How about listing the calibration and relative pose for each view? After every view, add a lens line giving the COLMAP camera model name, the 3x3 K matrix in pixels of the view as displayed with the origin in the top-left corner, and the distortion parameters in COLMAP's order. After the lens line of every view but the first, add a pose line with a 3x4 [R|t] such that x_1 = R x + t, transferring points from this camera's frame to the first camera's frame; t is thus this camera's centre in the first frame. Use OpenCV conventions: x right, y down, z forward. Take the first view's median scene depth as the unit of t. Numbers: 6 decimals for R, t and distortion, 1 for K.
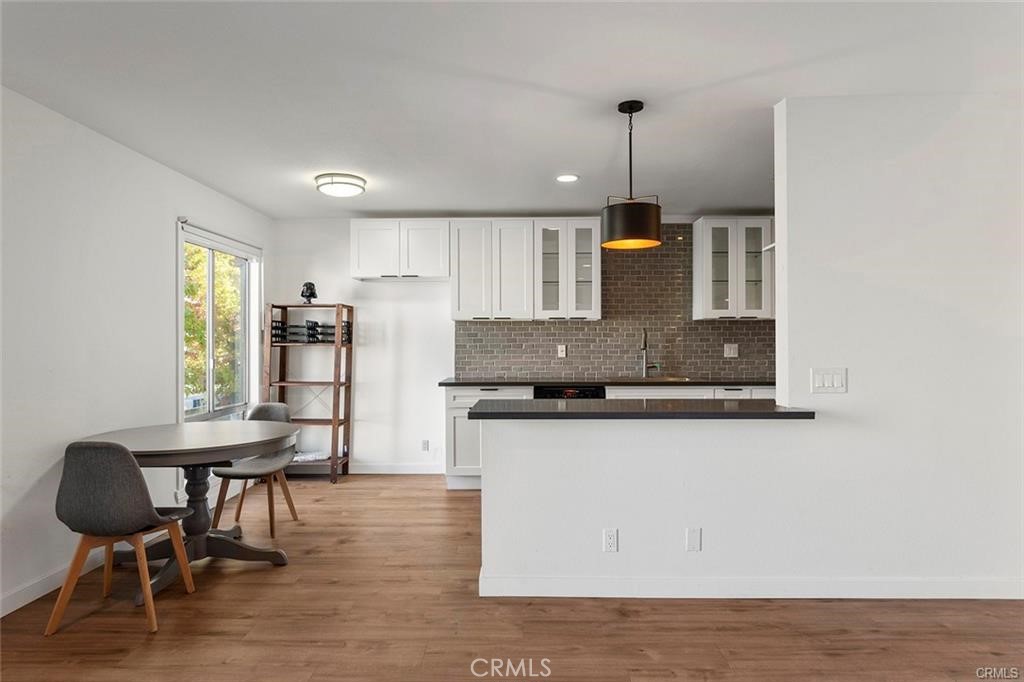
lens RADIAL K [[566.1, 0, 509.9], [0, 566.1, 342.6], [0, 0, 1]] dist [0.011281, 0.000056]
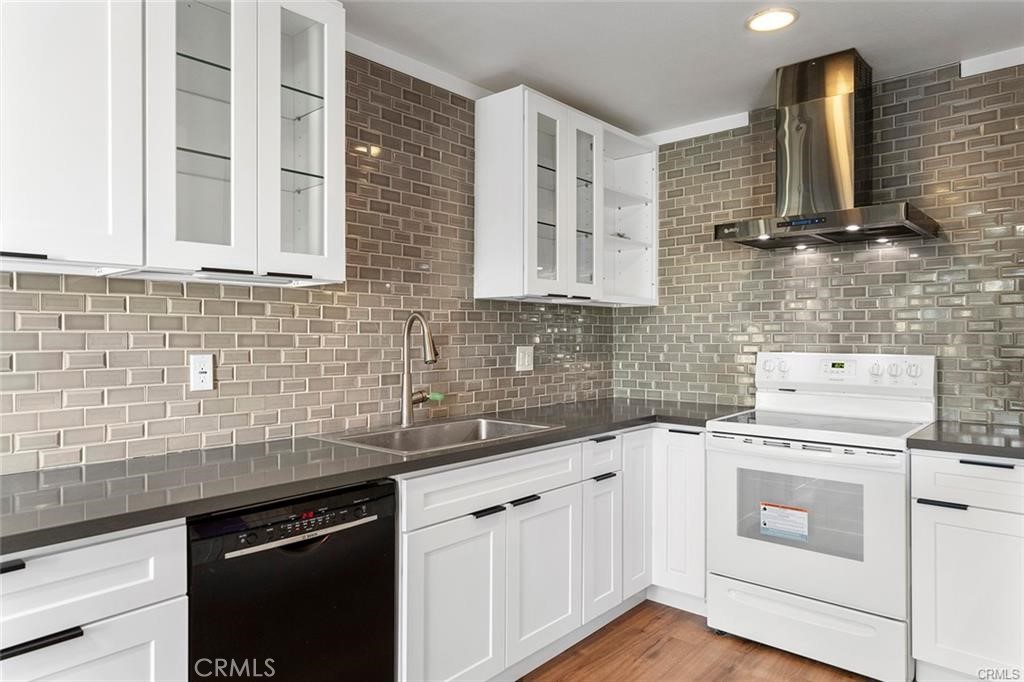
lens RADIAL K [[647.6, 0, 518.0], [0, 647.6, 339.7], [0, 0, 1]] dist [0.000278, 0.000877]
pose [[0.639759, -0.002372, 0.768572, -0.088476], [-0.002022, 0.999987, 0.004769, -0.007065], [-0.768573, -0.004605, 0.639746, 0.645190]]
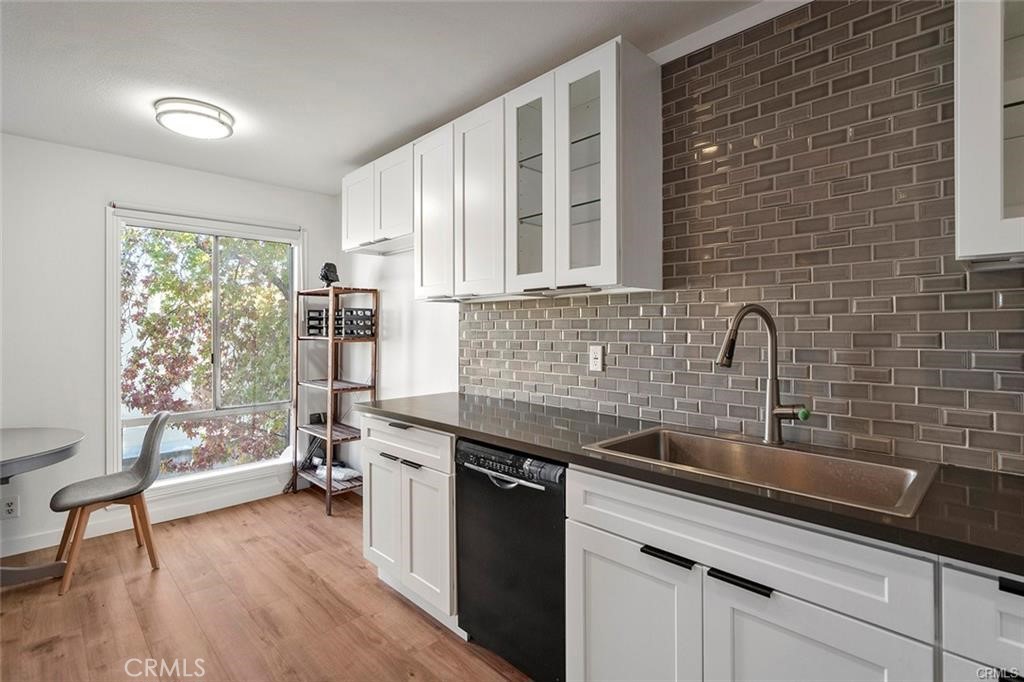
lens RADIAL K [[493.2, 0, 514.0], [0, 493.2, 324.7], [0, 0, 1]] dist [0.000876, 0.003074]
pose [[0.712074, -0.004785, -0.702088, 0.355425], [0.000148, 0.999978, -0.006666, -0.011201], [0.702104, 0.004642, 0.712059, 0.693228]]
